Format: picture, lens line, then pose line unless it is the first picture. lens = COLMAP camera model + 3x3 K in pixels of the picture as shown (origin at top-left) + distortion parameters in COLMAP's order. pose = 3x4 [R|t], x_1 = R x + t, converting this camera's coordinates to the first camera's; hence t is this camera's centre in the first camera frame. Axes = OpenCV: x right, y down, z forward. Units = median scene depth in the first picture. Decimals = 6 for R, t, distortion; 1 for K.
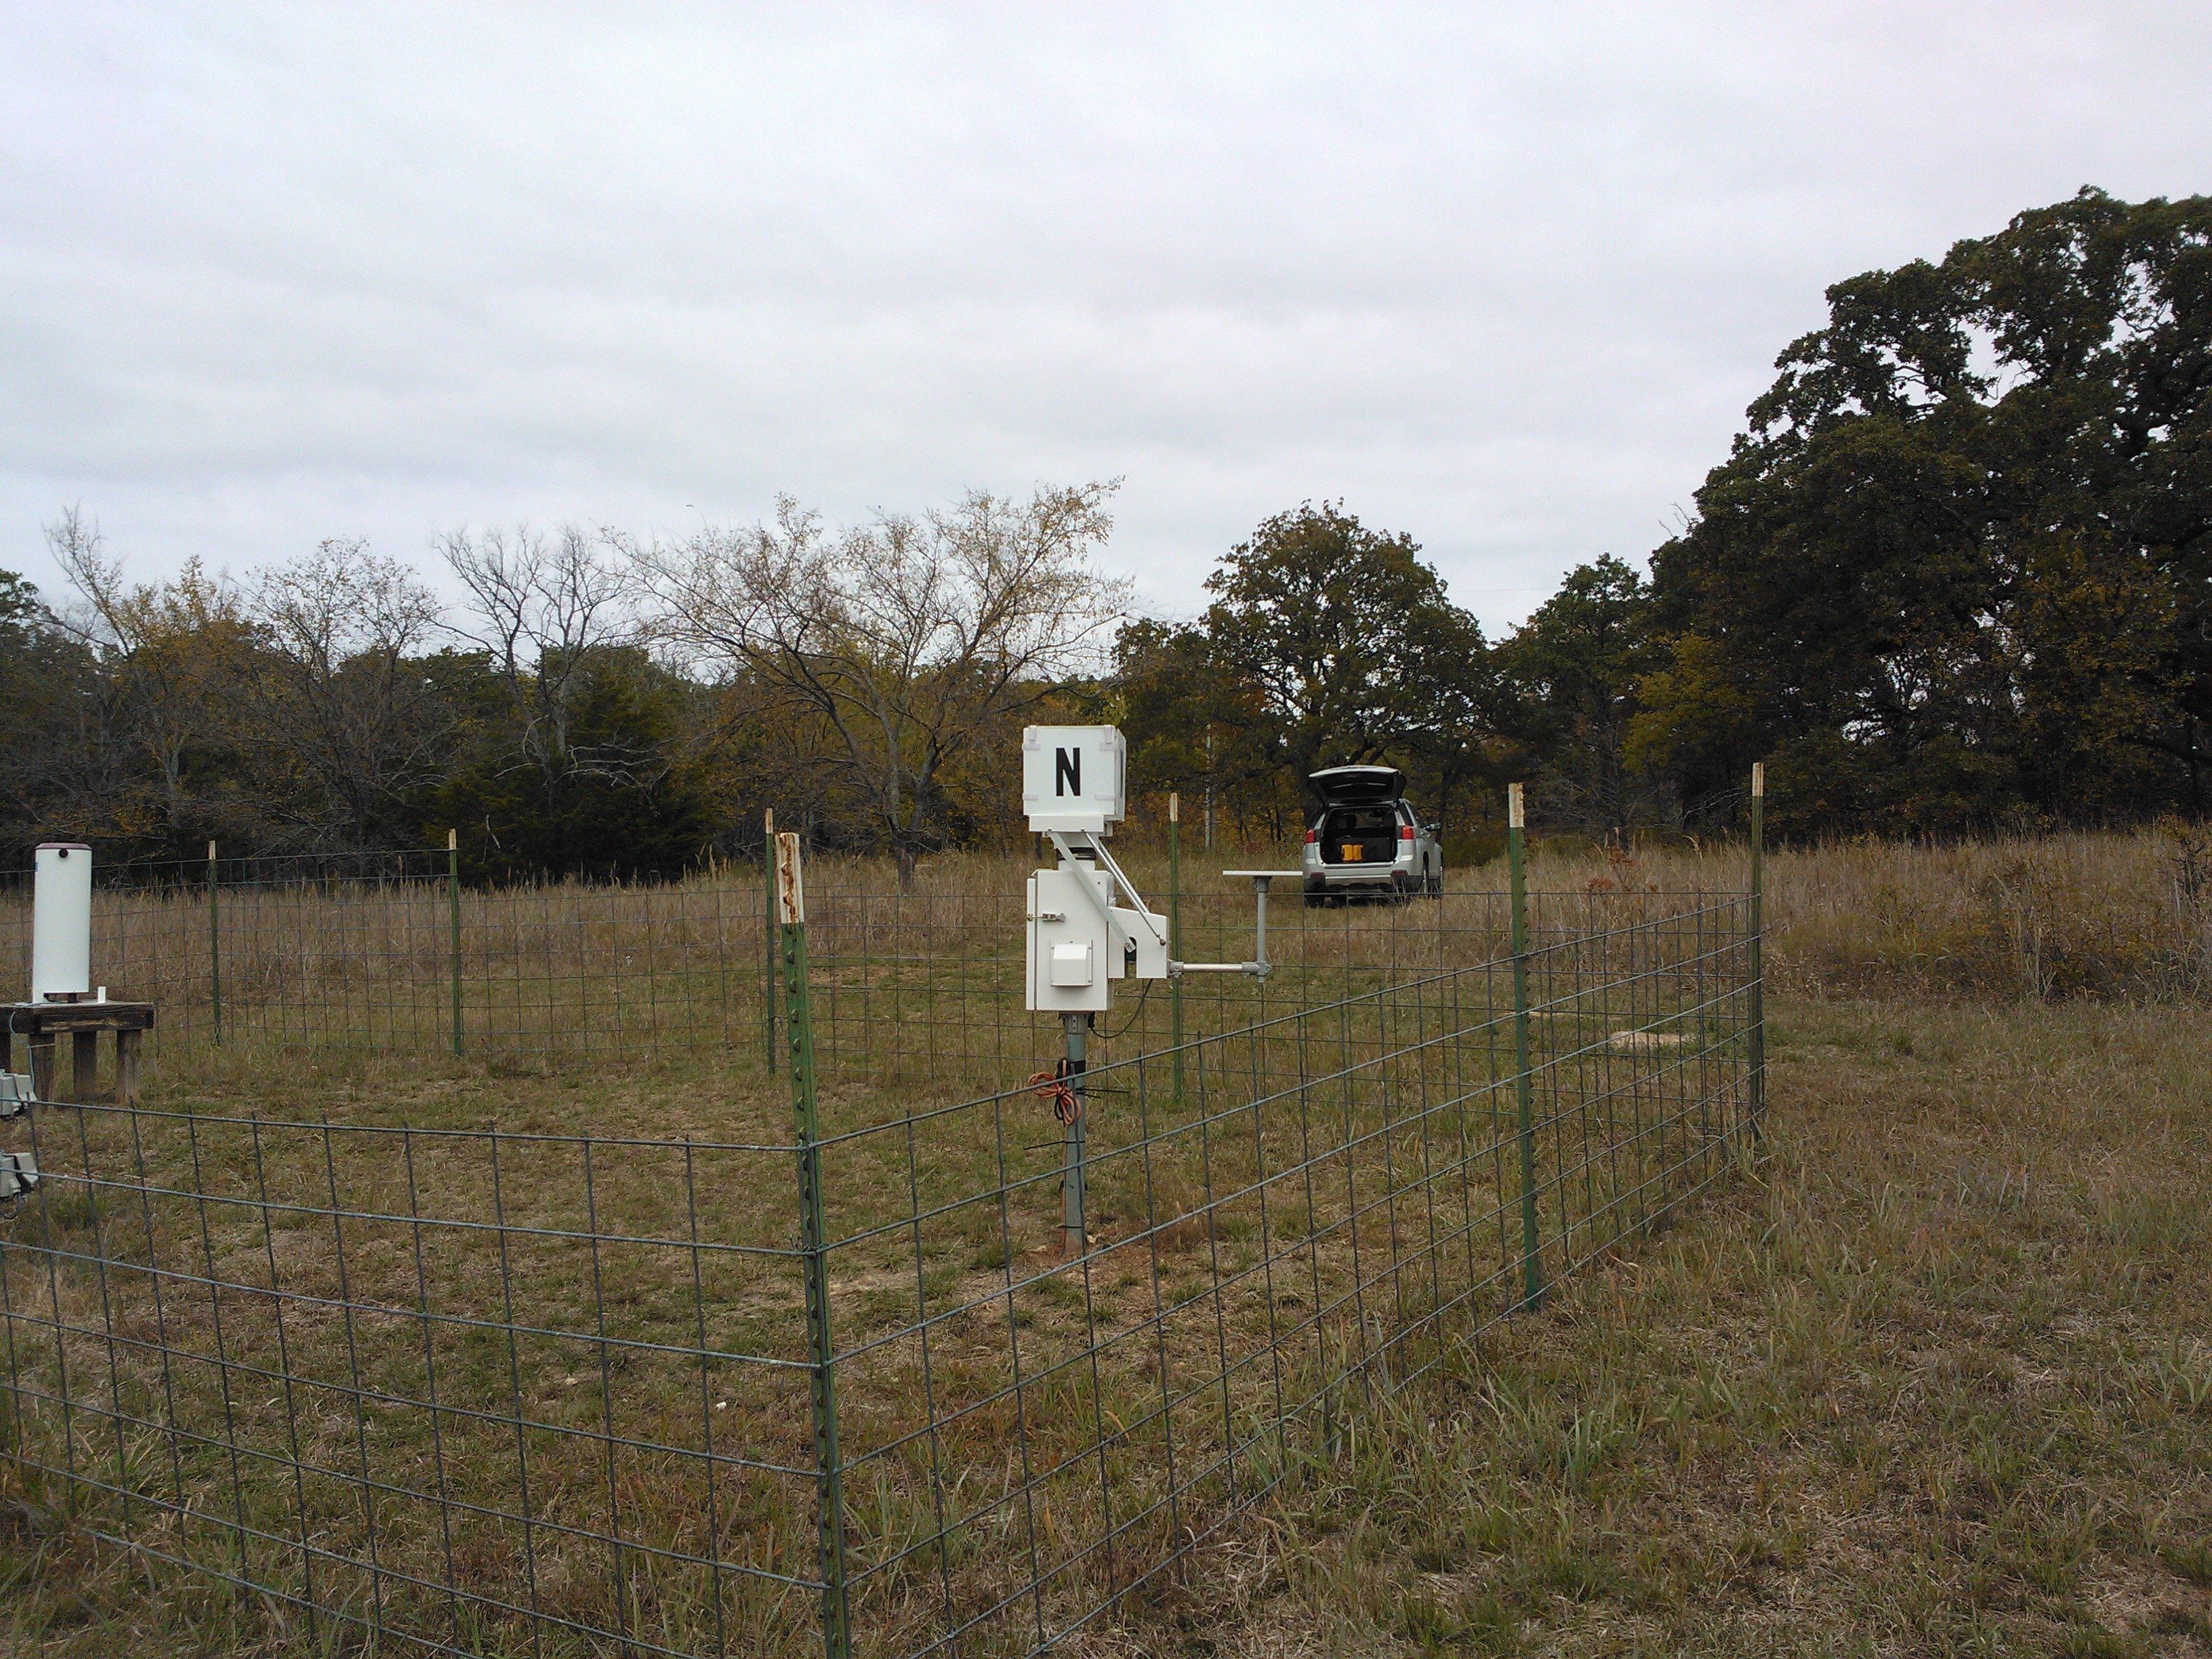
lens RADIAL K [[1814.4, 0, 1092.7], [0, 1814.4, 834.6], [0, 0, 1]] dist [0.019279, -0.070124]
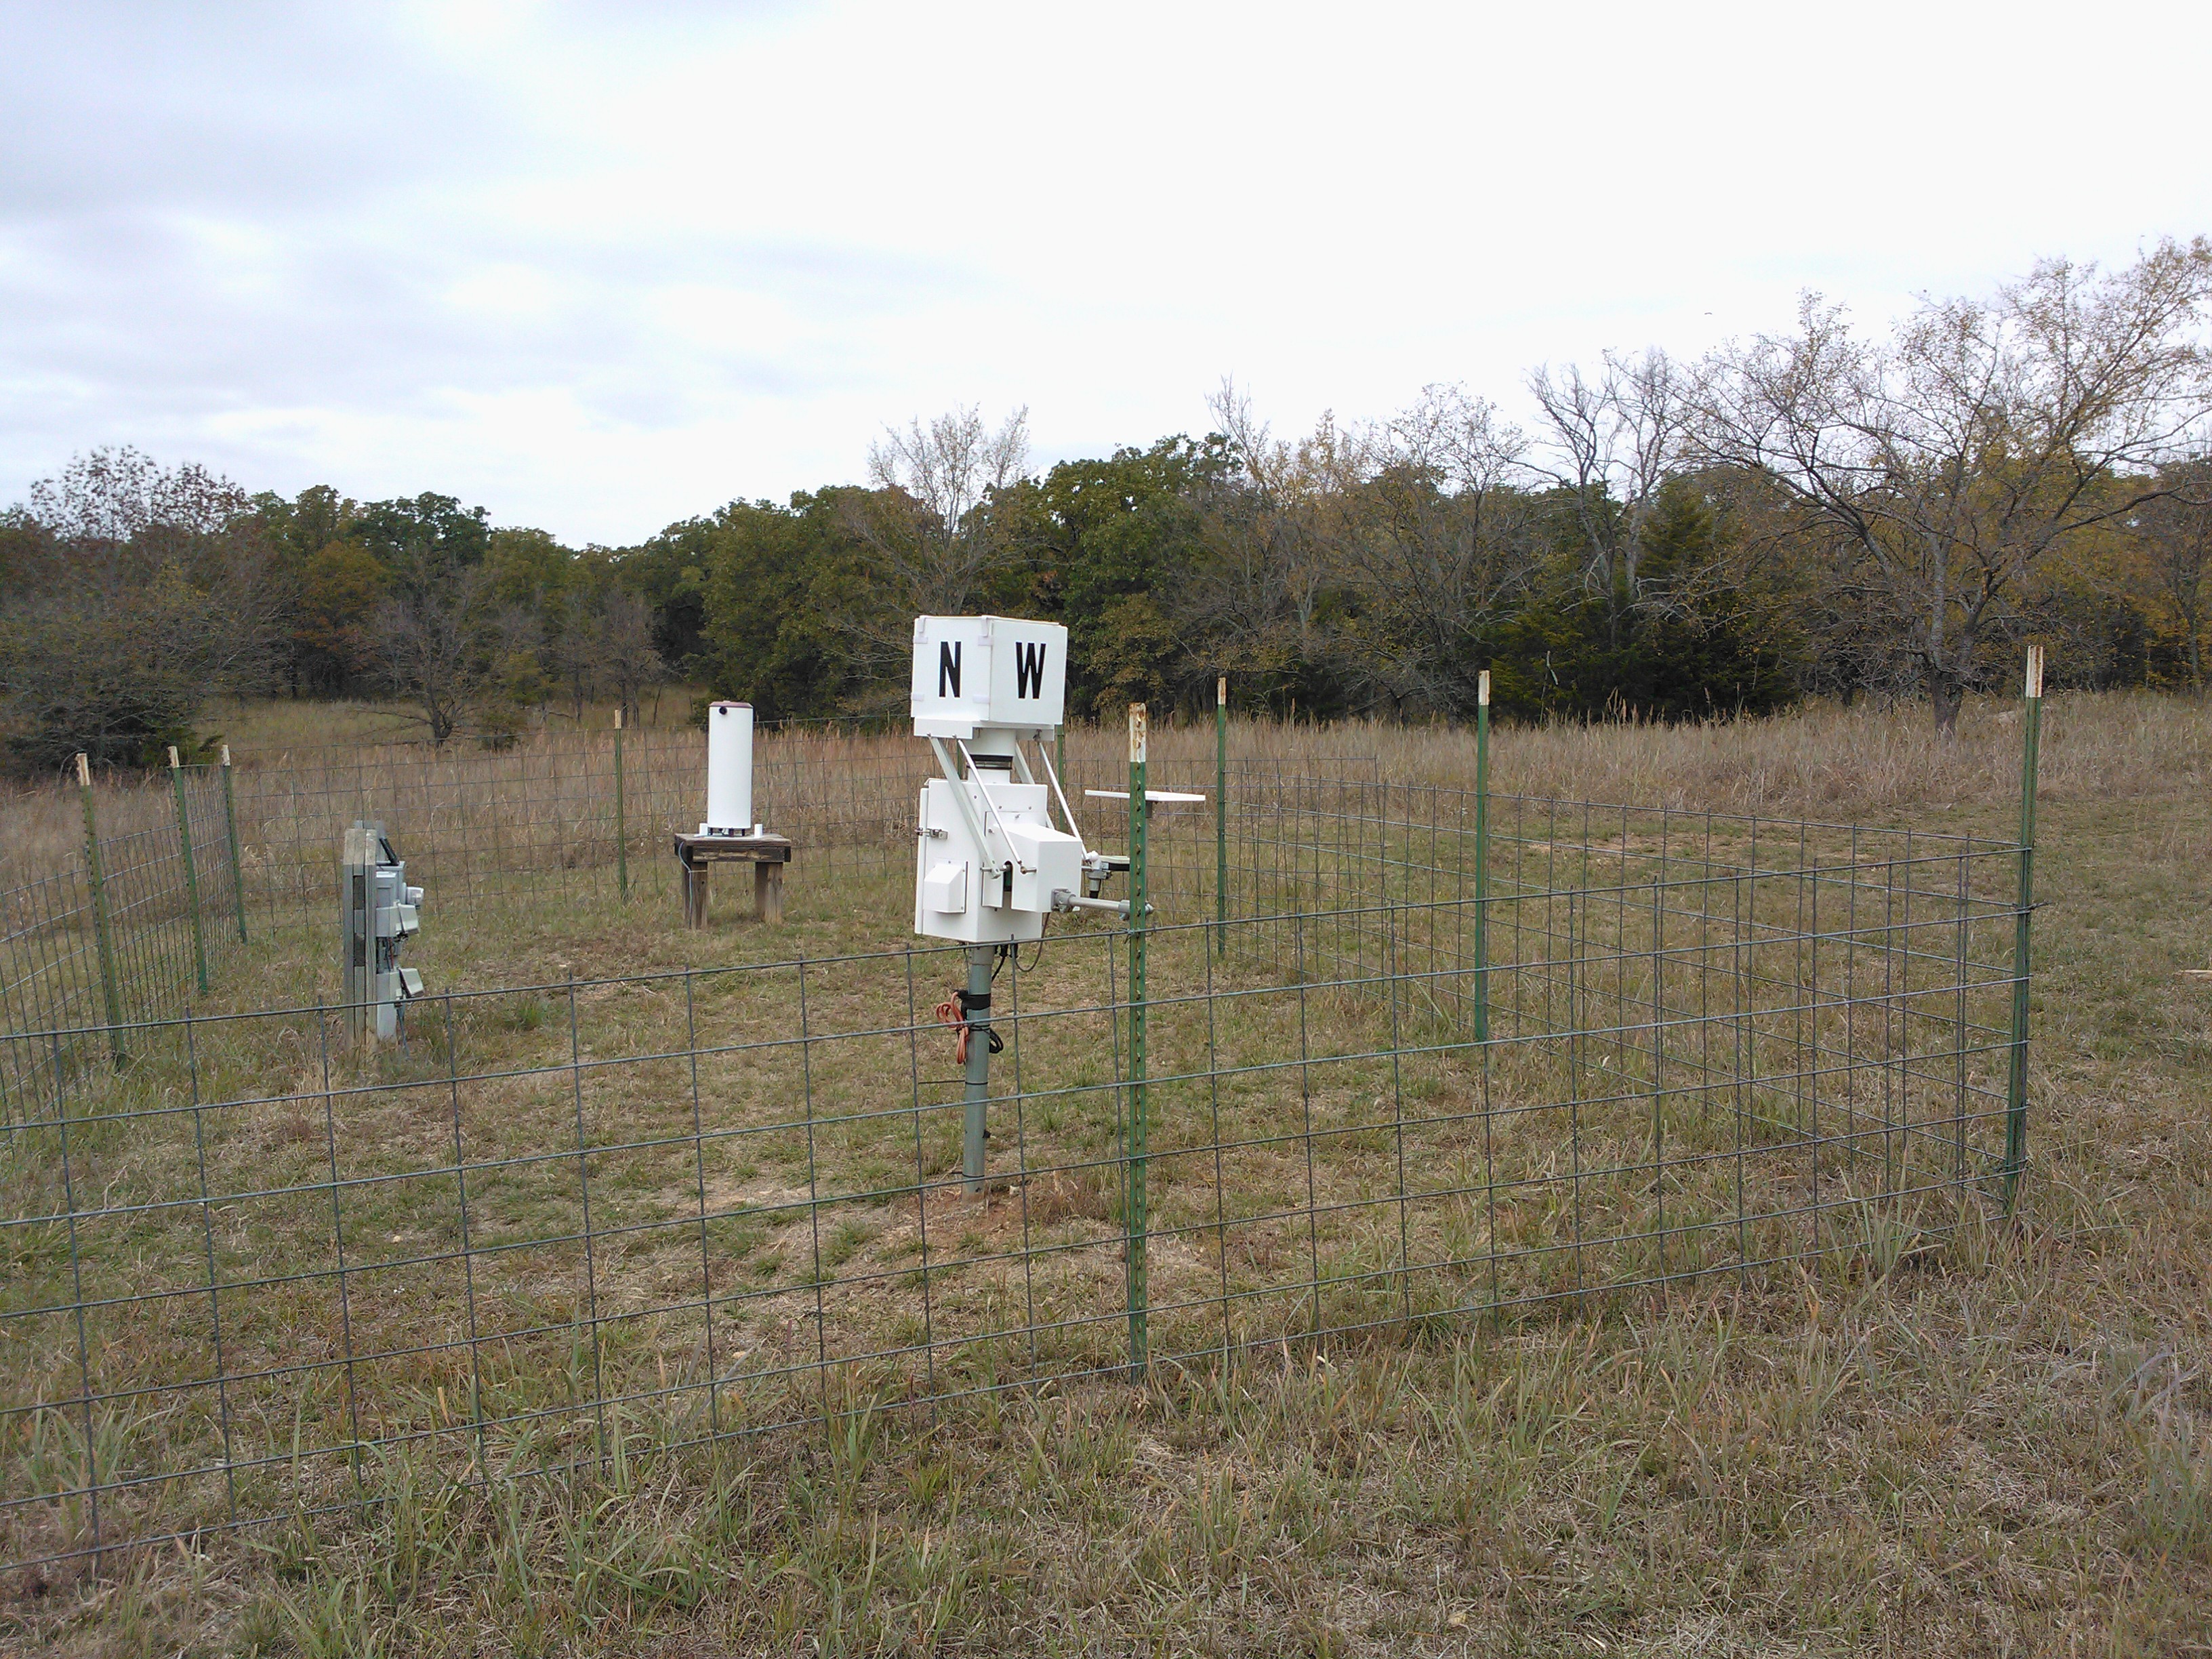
lens RADIAL K [[1814.4, 0, 1103.6], [0, 1814.4, 820.8], [0, 0, 1]] dist [0.019279, -0.070124]
pose [[0.781309, 0.056334, -0.621596, 0.113509], [-0.000482, 0.995973, 0.089657, -0.007685], [0.624144, -0.069750, 0.778190, 0.068374]]
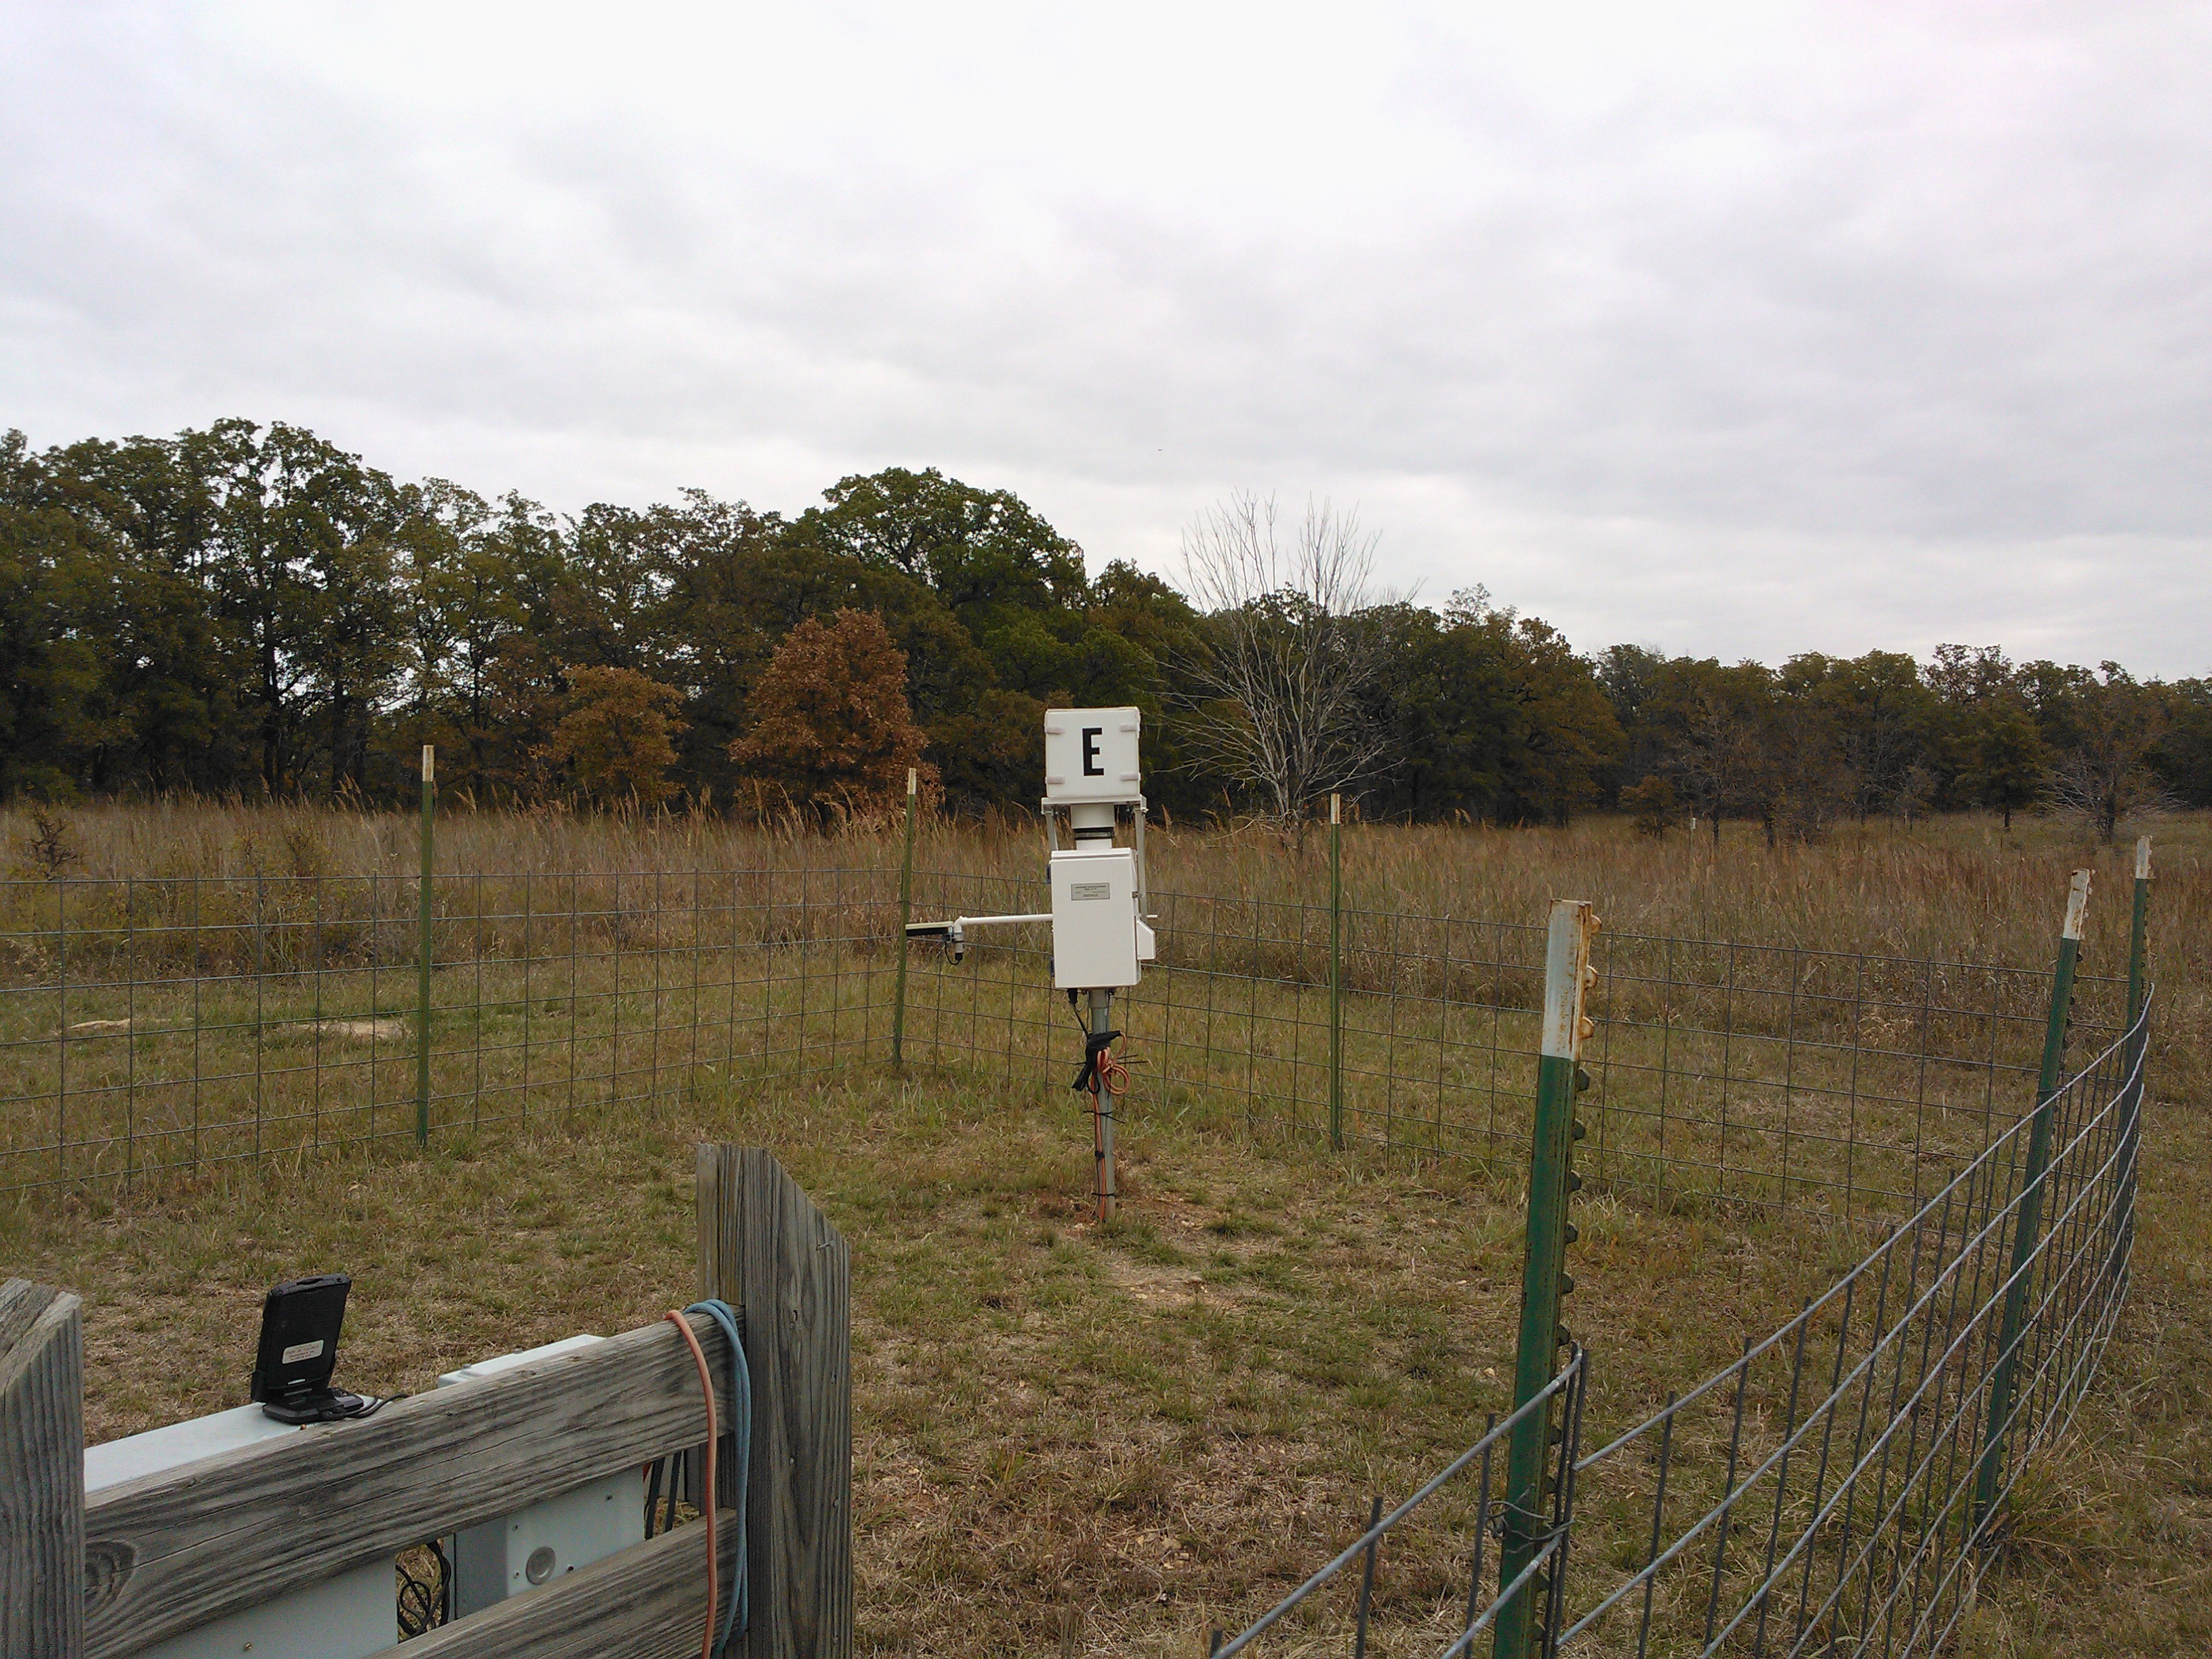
lens RADIAL K [[1814.4, 0, 1127.1], [0, 1814.4, 842.2], [0, 0, 1]] dist [0.019279, -0.070124]
pose [[0.018067, 0.020827, 0.999620, -0.201260], [-0.036642, 0.999125, -0.020154, 0.007049], [-0.999165, -0.036264, 0.018814, 0.186057]]
